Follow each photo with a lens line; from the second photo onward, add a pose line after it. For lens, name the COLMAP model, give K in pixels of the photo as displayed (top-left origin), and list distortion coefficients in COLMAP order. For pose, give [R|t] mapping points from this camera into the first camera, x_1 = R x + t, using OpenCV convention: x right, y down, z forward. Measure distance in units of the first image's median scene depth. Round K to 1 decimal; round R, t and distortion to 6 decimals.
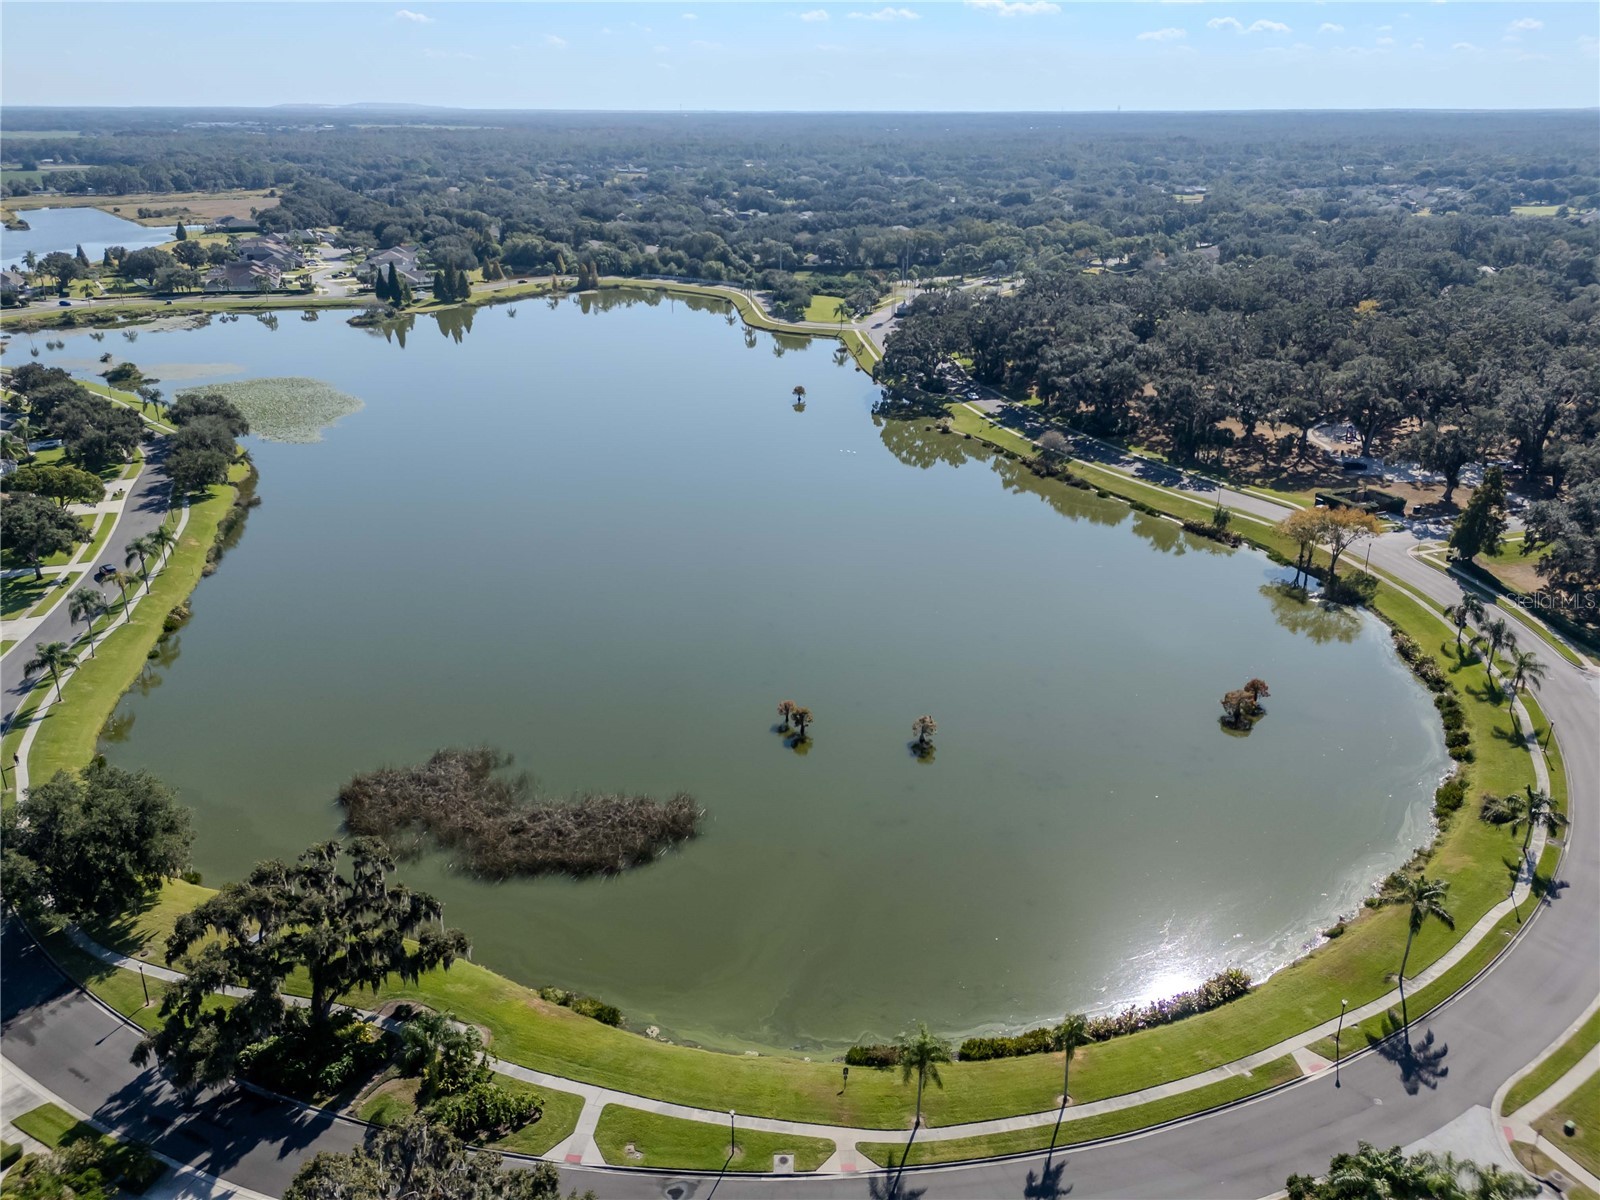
lens RADIAL K [[1135.2, 0, 800.0], [0, 1135.2, 600.0], [0, 0, 1]] dist [0.012594, -0.009170]
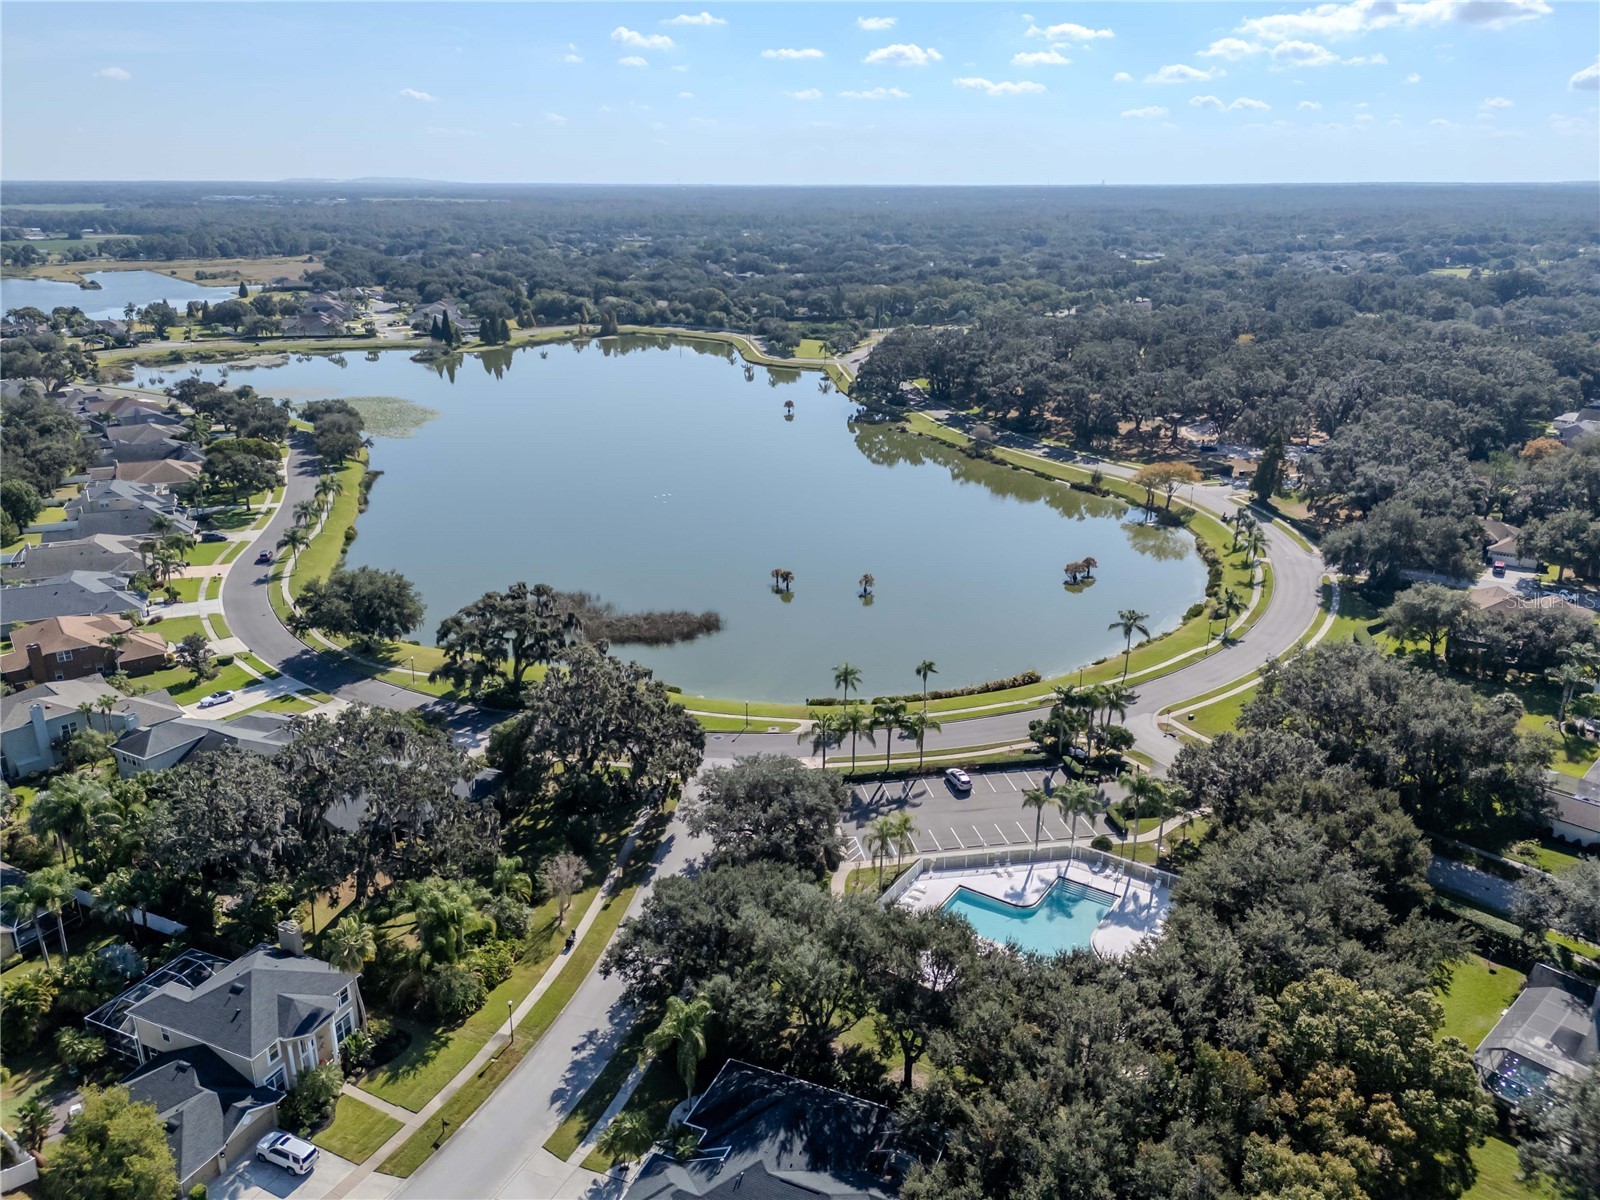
lens RADIAL K [[1135.2, 0, 800.0], [0, 1135.2, 600.0], [0, 0, 1]] dist [0.012594, -0.009170]
pose [[0.999991, -0.001627, 0.004021, 0.003949], [0.001848, 0.998450, -0.055619, 0.066432], [-0.003925, 0.055626, 0.998444, -0.156854]]
